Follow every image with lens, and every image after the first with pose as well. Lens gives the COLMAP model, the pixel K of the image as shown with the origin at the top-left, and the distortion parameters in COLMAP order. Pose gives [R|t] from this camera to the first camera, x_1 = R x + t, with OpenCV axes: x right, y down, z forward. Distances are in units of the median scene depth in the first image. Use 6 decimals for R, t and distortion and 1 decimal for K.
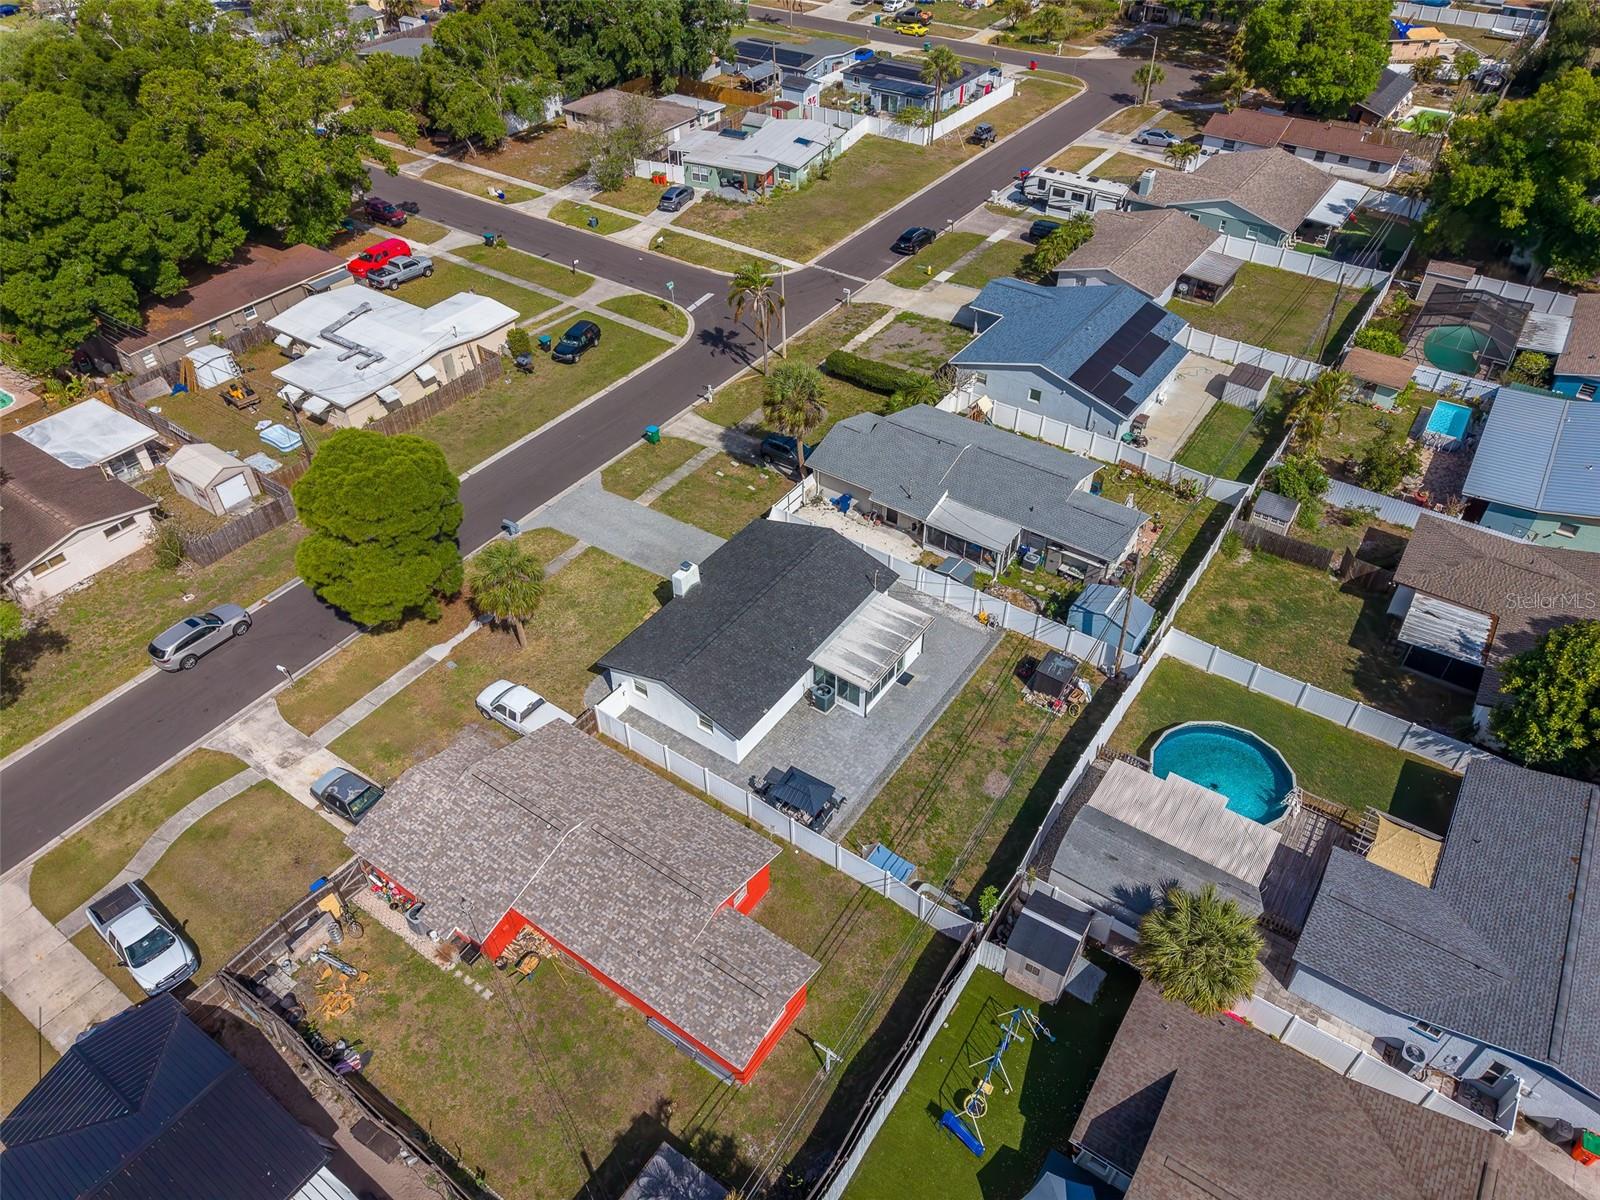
lens RADIAL K [[1067.0, 0, 800.0], [0, 1067.0, 600.0], [0, 0, 1]] dist [0.020653, -0.019542]
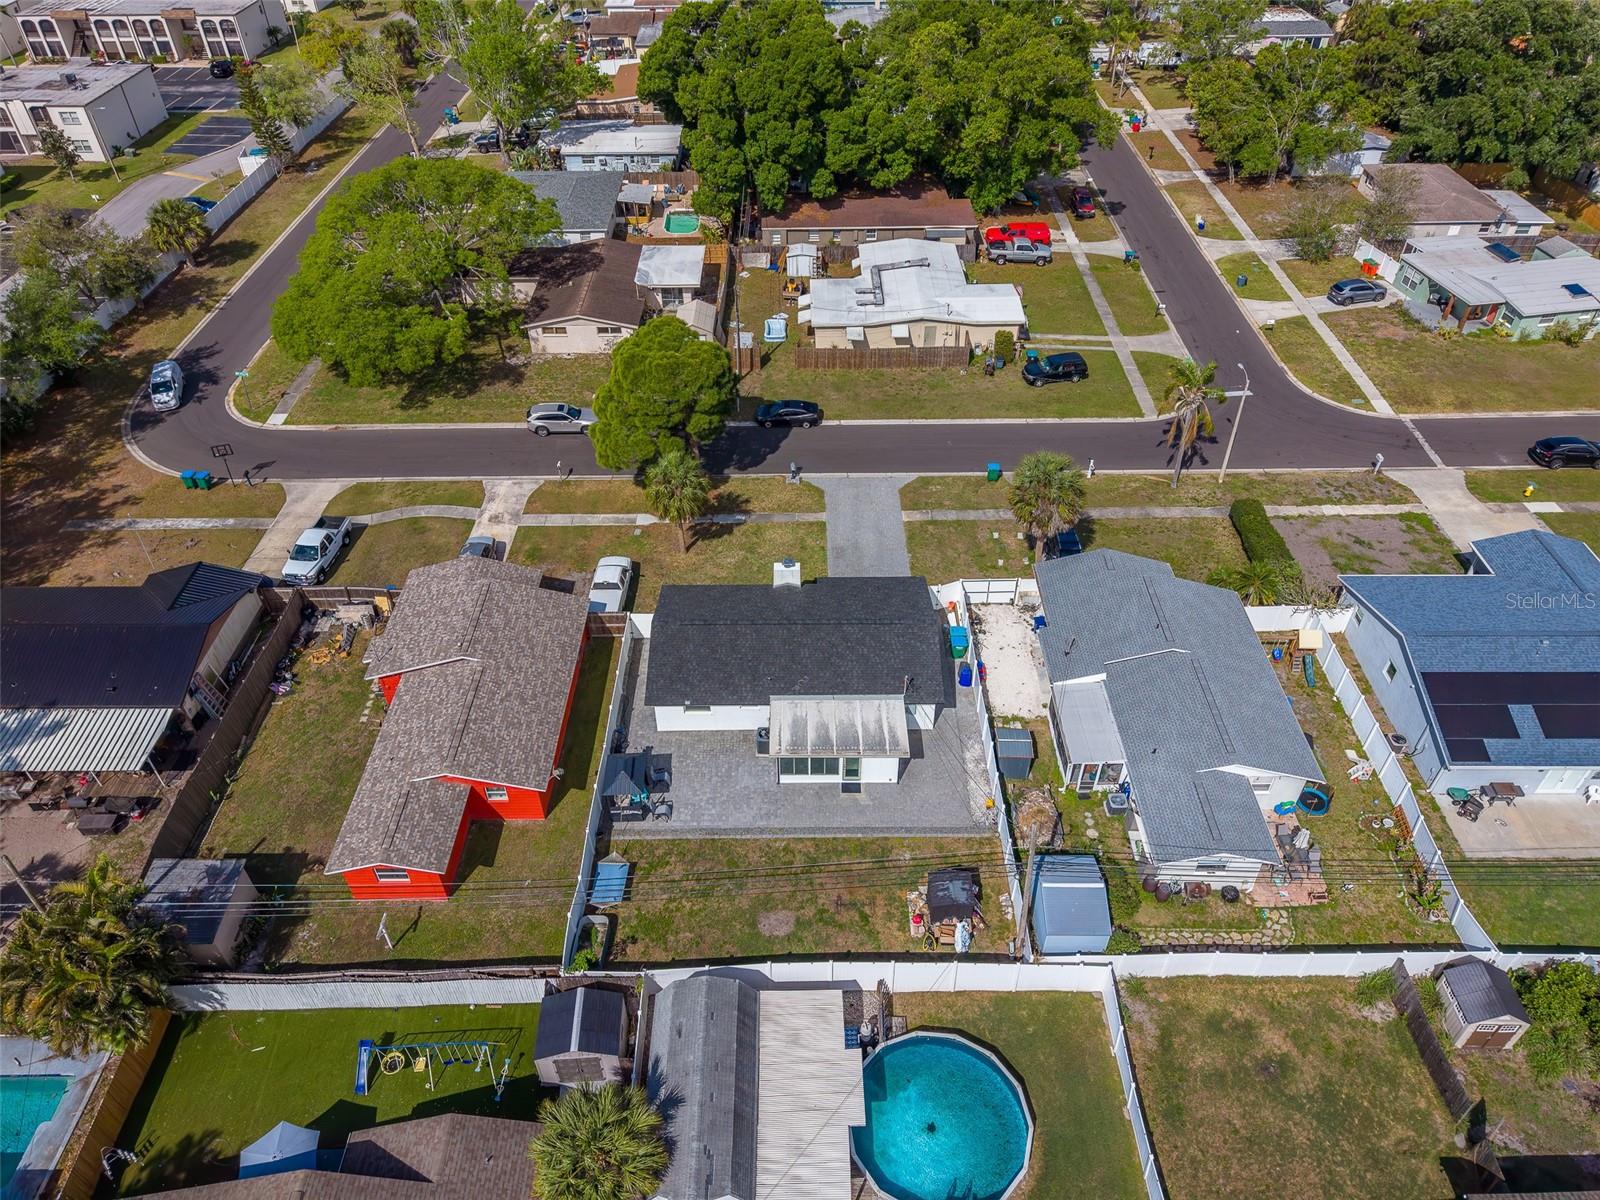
lens RADIAL K [[1067.7, 0, 809.5], [0, 1067.7, 599.3], [0, 0, 1]] dist [0.033827, -0.046845]
pose [[0.576068, 0.534829, -0.618145, 0.401568], [-0.536189, 0.818045, 0.208096, -0.164811], [0.616966, 0.211565, 0.758019, 0.184605]]
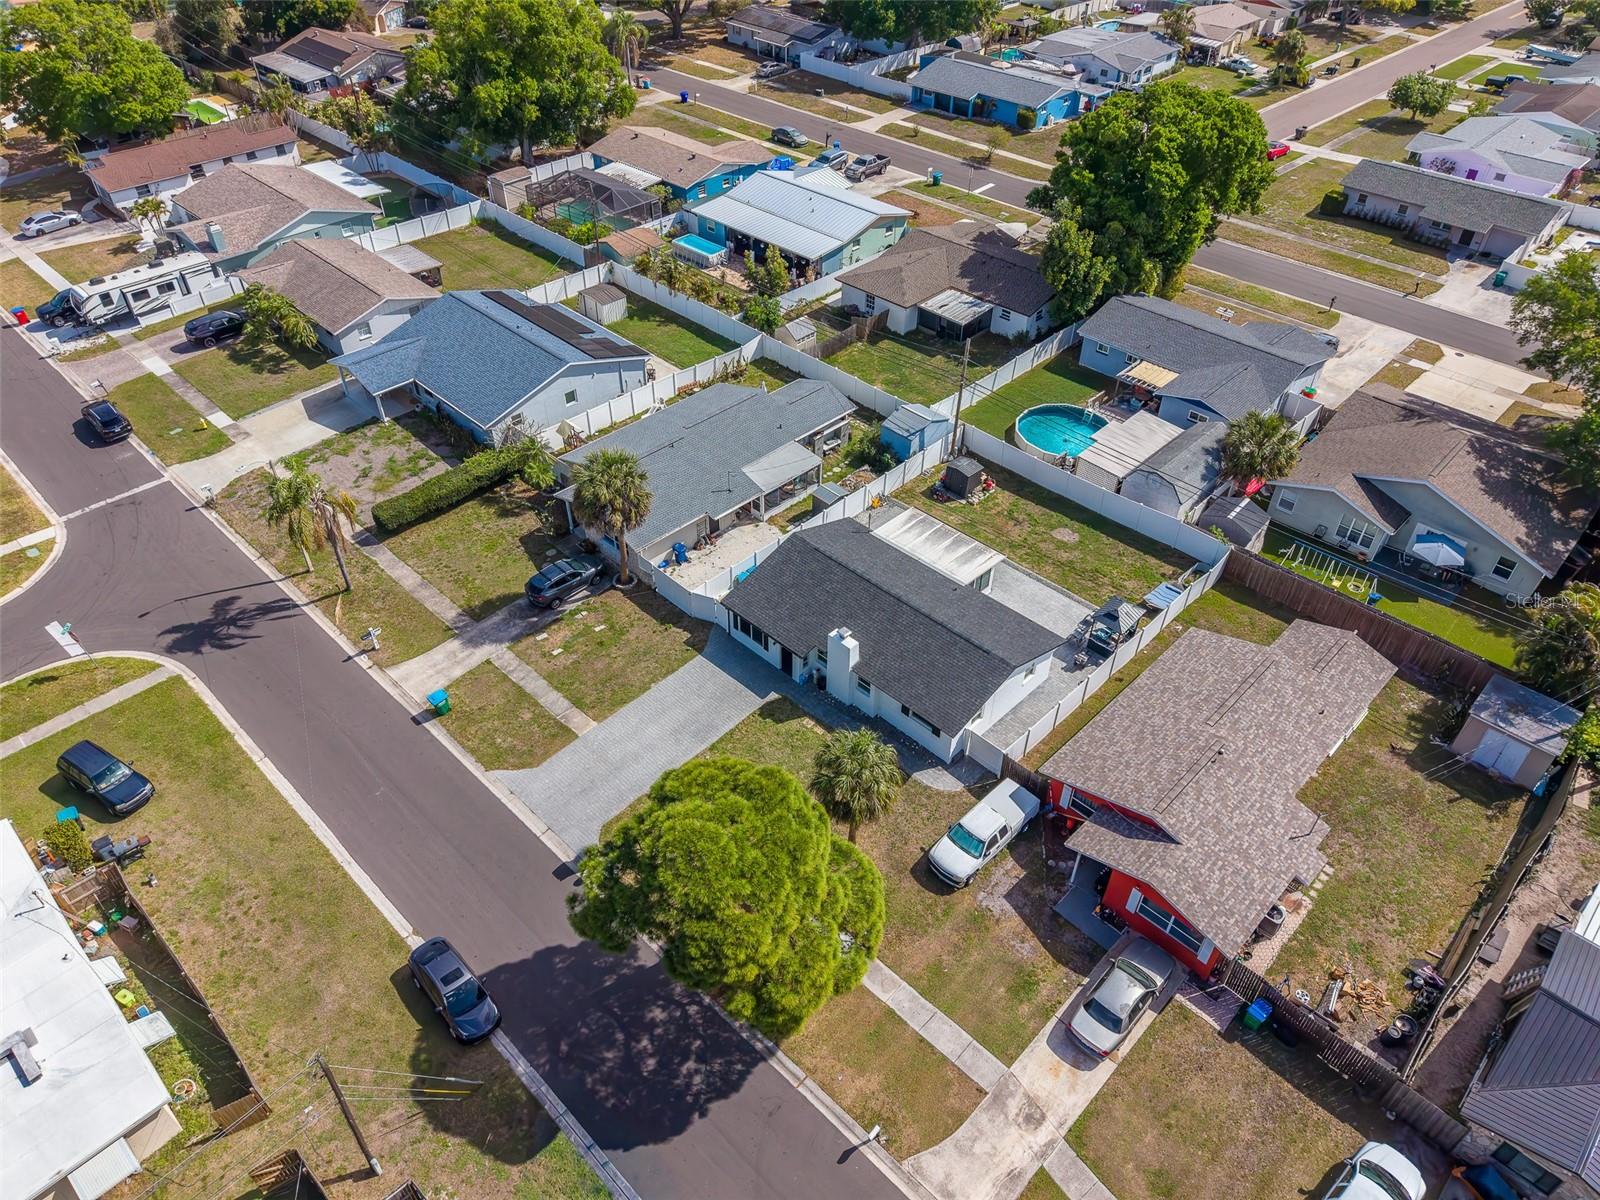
lens RADIAL K [[1072.8, 0, 798.8], [0, 1072.8, 601.6], [0, 0, 1]] dist [0.014776, -0.011012]
pose [[0.170450, -0.641958, 0.747554, -0.560519], [0.645221, 0.646106, 0.407722, -0.320618], [-0.744739, 0.412841, 0.524333, 0.401159]]
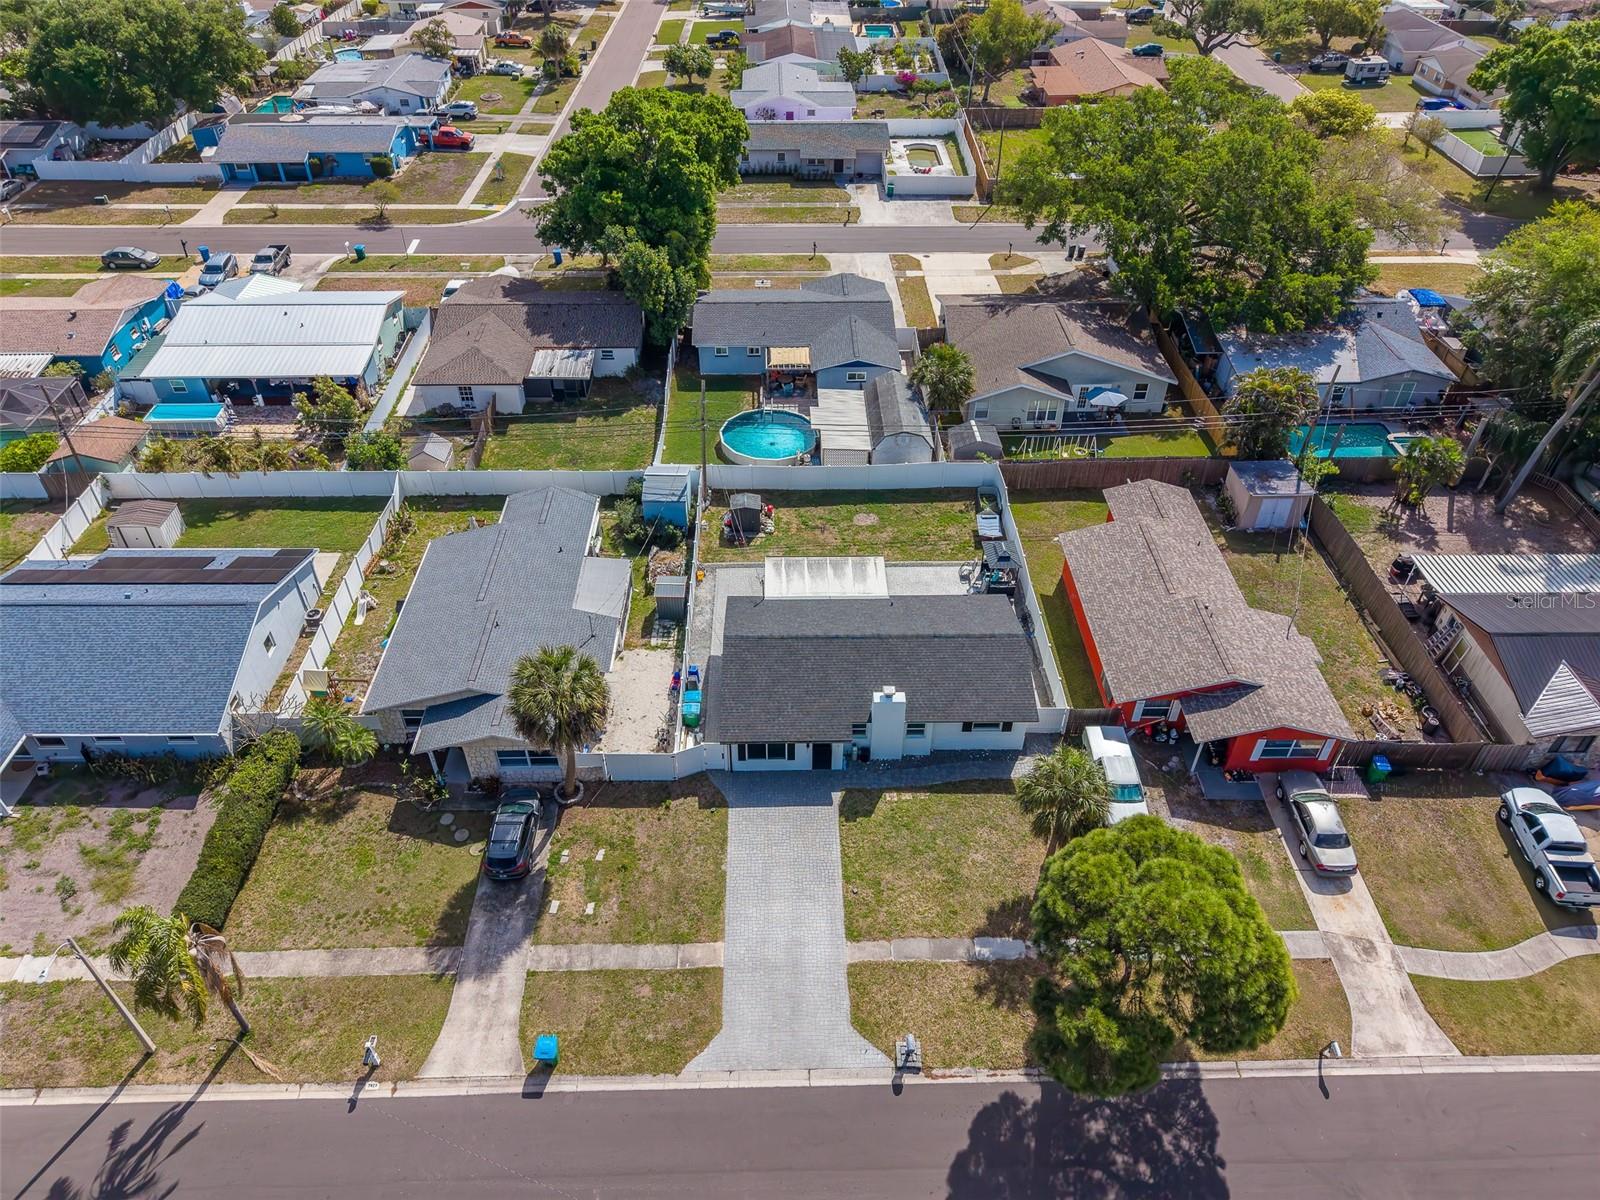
lens RADIAL K [[1072.8, 0, 798.8], [0, 1072.8, 601.6], [0, 0, 1]] dist [0.014776, -0.011012]
pose [[-0.583504, -0.526217, 0.618562, -0.404612], [0.533340, 0.326091, 0.780521, -0.553255], [-0.612431, 0.785341, 0.090378, 0.666223]]
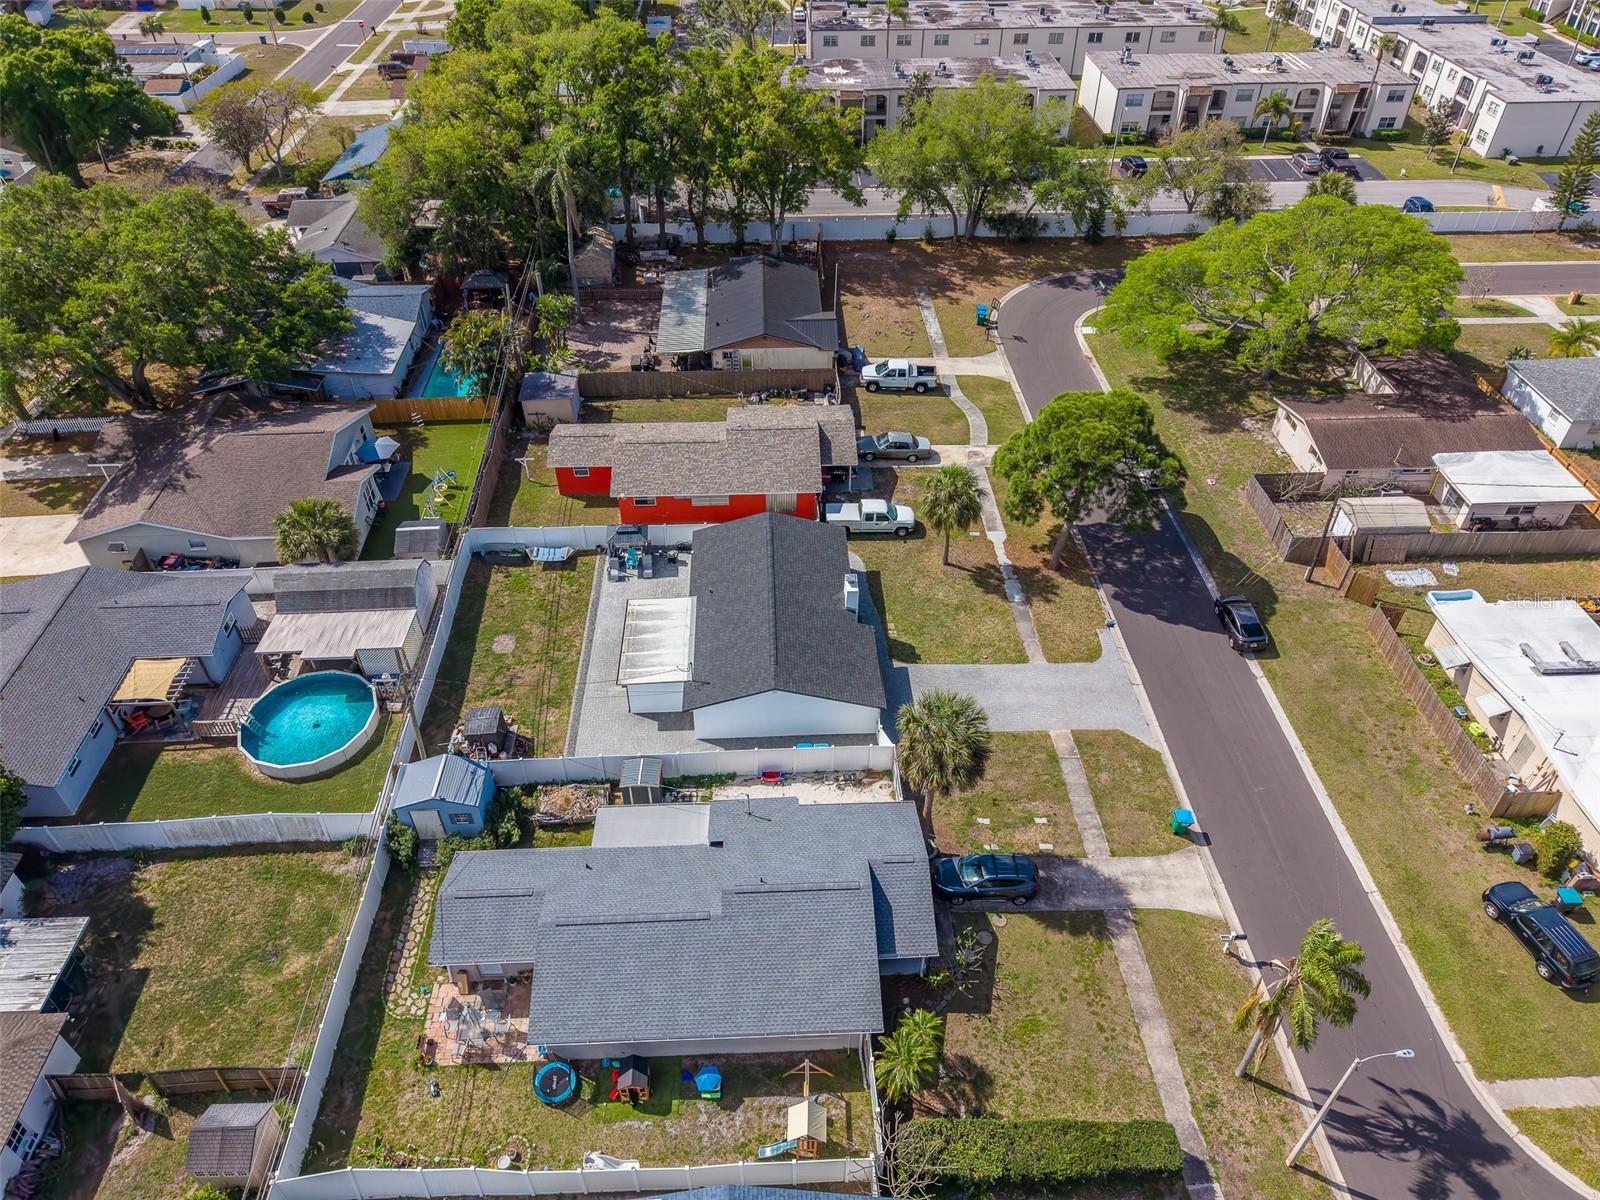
lens RADIAL K [[1072.8, 0, 798.8], [0, 1072.8, 601.6], [0, 0, 1]] dist [0.014776, -0.011012]
pose [[-0.796758, 0.395281, -0.457087, 0.293318], [-0.396597, 0.228660, 0.889059, -0.660625], [0.455946, 0.889644, -0.025419, 0.747743]]
